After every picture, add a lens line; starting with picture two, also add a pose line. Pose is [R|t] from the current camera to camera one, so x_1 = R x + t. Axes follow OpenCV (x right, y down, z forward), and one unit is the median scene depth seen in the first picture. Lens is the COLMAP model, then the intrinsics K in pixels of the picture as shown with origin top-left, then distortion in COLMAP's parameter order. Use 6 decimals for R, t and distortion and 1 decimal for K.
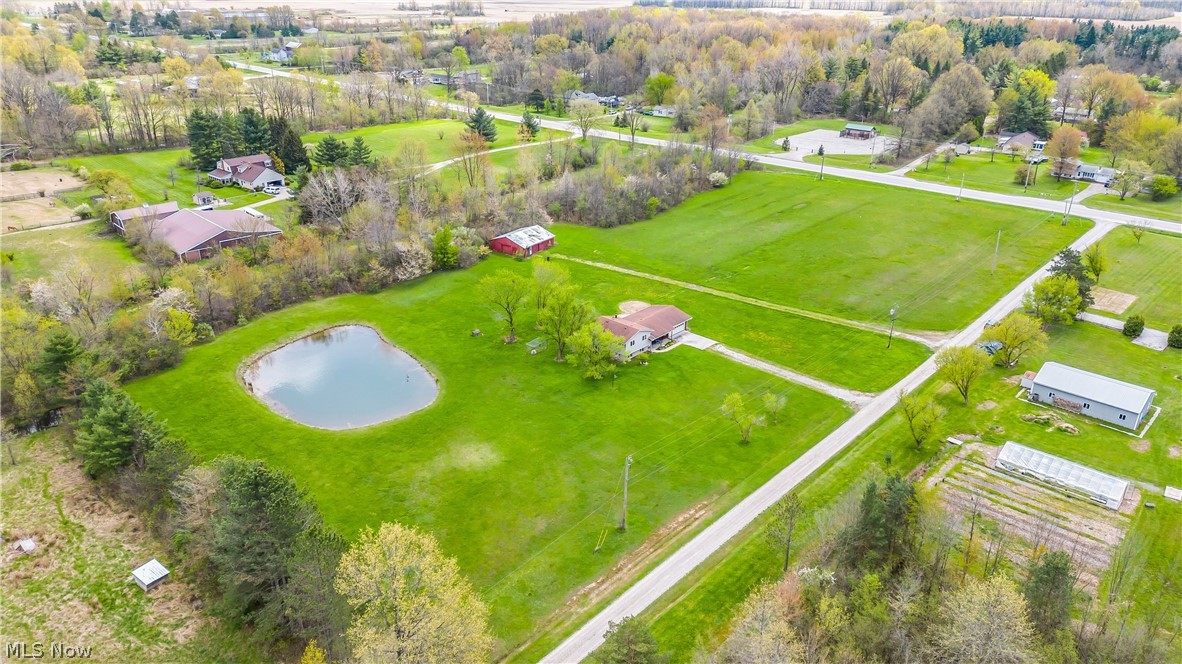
lens RADIAL K [[817.6, 0, 591.0], [0, 817.6, 332.0], [0, 0, 1]] dist [0.071801, -0.080189]
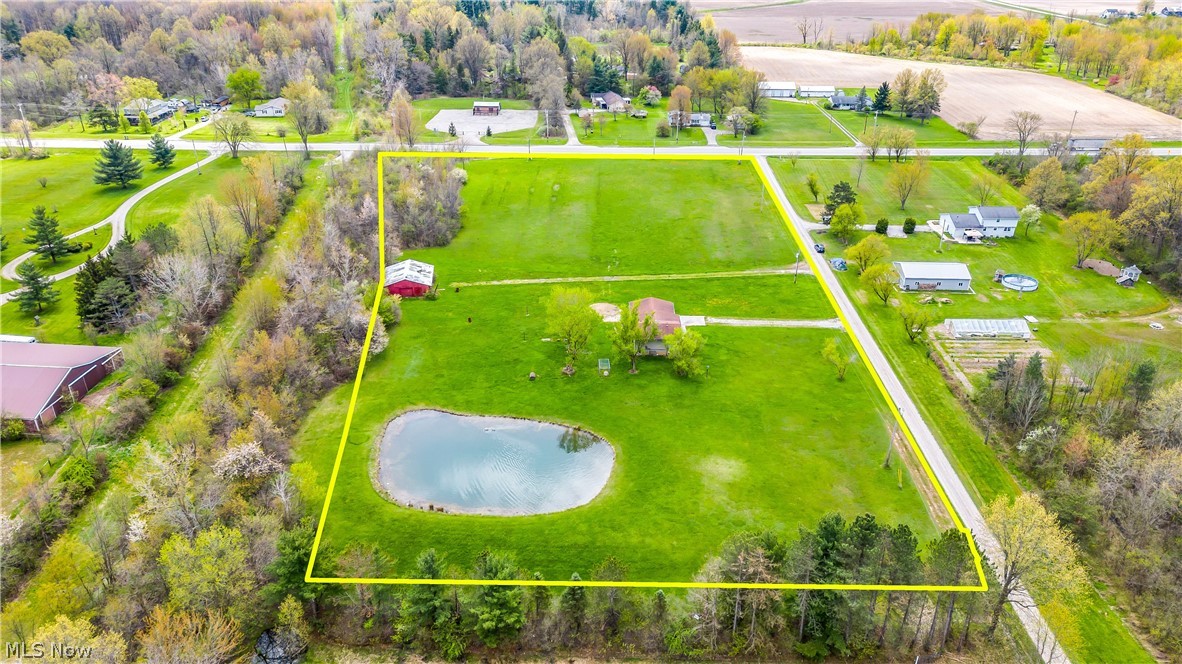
lens RADIAL K [[817.6, 0, 591.0], [0, 817.6, 332.0], [0, 0, 1]] dist [0.071801, -0.080189]
pose [[0.753335, -0.295009, 0.587755, -0.624006], [0.265289, 0.954116, 0.138870, -0.161730], [-0.601754, 0.051309, 0.797031, 0.154977]]
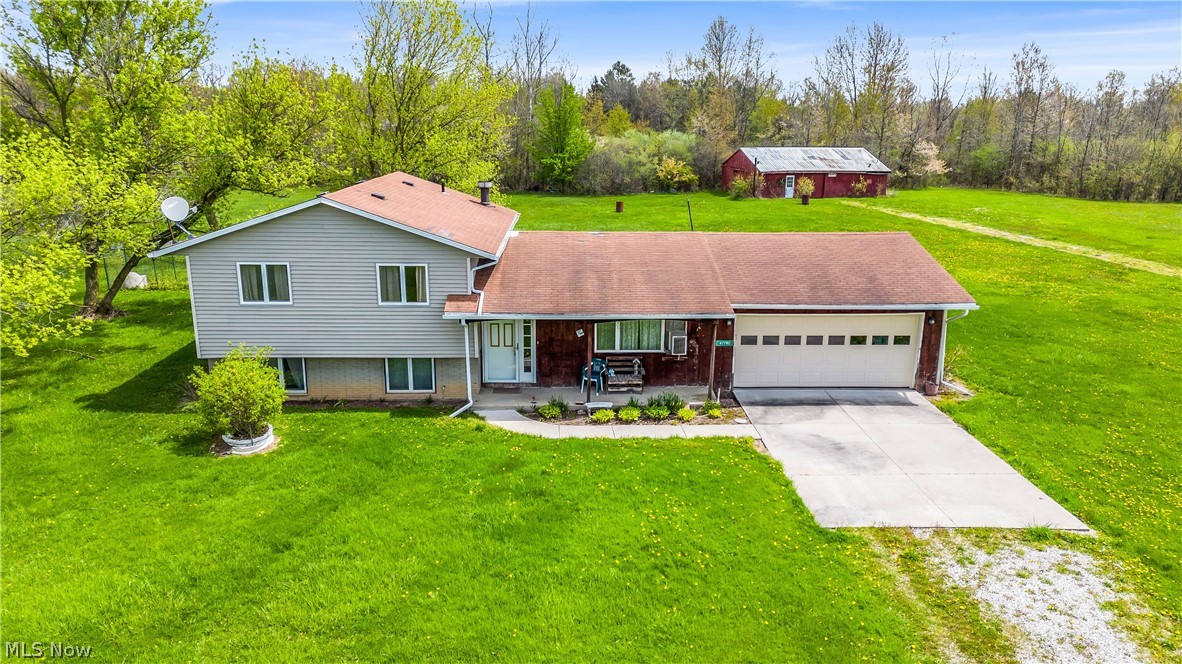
lens RADIAL K [[817.6, 0, 591.0], [0, 817.6, 332.0], [0, 0, 1]] dist [0.071801, -0.080189]
pose [[0.702616, 0.174627, -0.689809, 0.166650], [-0.287181, 0.956552, -0.050359, 0.011504], [0.651044, 0.233483, 0.722238, 0.828620]]
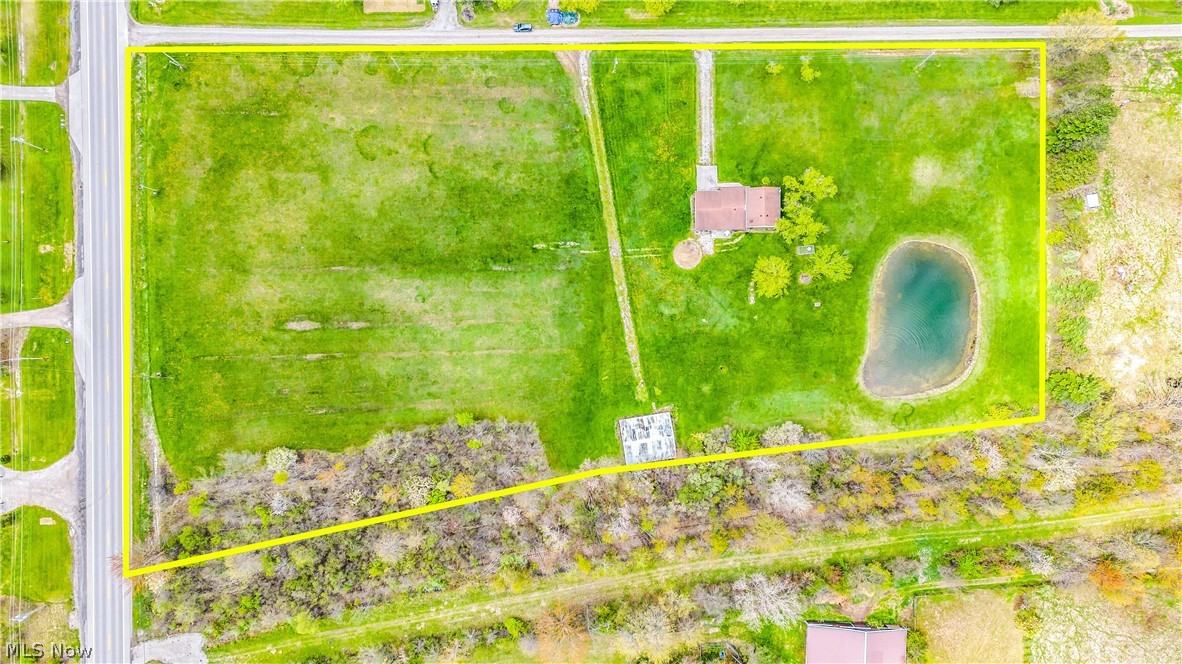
lens RADIAL K [[817.6, 0, 591.0], [0, 817.6, 332.0], [0, 0, 1]] dist [0.071801, -0.080189]
pose [[-0.685088, -0.728287, -0.015920, 0.092613], [0.281298, -0.284645, 0.916432, -1.261465], [-0.671957, 0.623358, 0.399873, 0.707472]]
